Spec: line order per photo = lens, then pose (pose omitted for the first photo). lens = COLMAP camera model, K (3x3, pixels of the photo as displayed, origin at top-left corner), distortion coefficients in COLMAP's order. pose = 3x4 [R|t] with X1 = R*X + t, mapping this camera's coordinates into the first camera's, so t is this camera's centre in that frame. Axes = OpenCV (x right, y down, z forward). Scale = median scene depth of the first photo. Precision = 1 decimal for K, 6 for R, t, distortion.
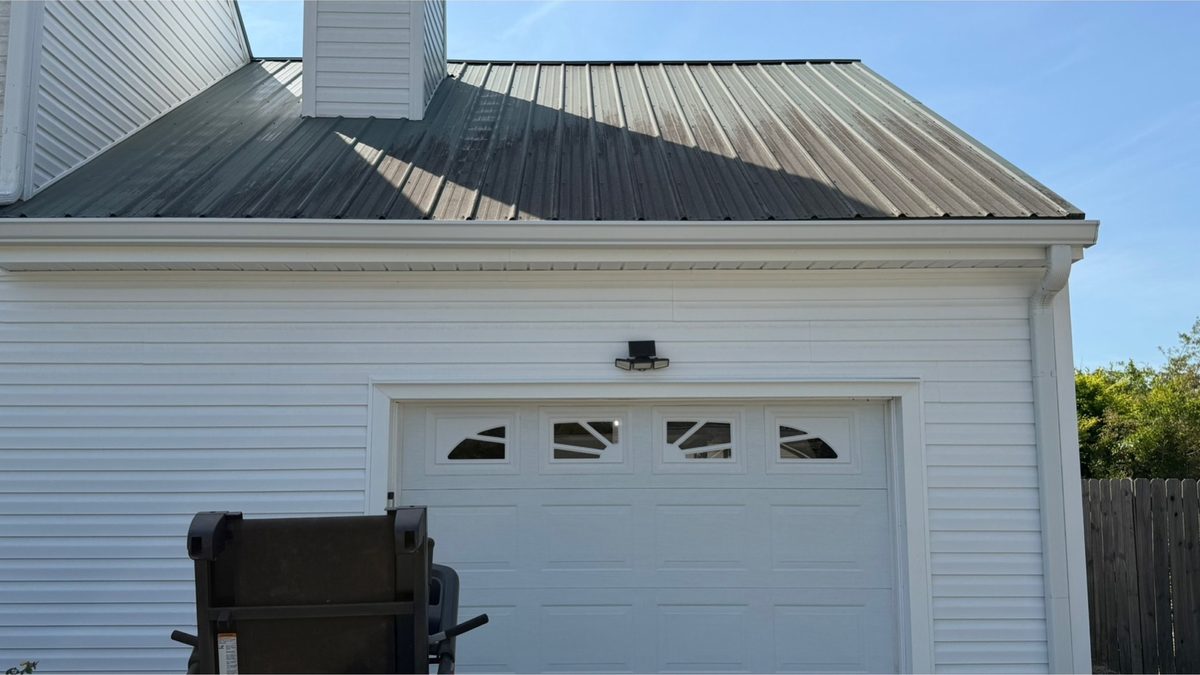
lens RADIAL K [[942.9, 0, 603.2], [0, 942.9, 332.1], [0, 0, 1]] dist [0.109227, -0.161897]
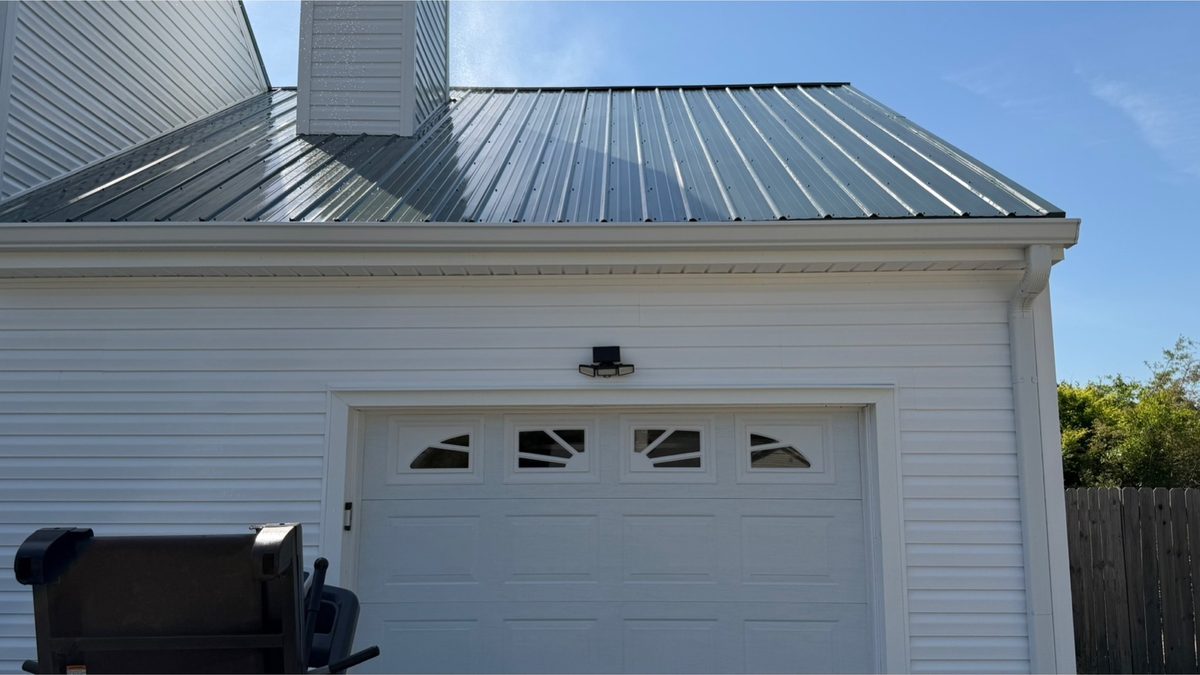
lens RADIAL K [[869.2, 0, 600.2], [0, 869.2, 336.4], [0, 0, 1]] dist [0.087428, -0.118901]
pose [[0.999607, -0.003395, -0.027840, 0.057254], [0.002945, 0.999864, -0.016197, 0.012937], [0.027891, 0.016108, 0.999481, 0.099576]]
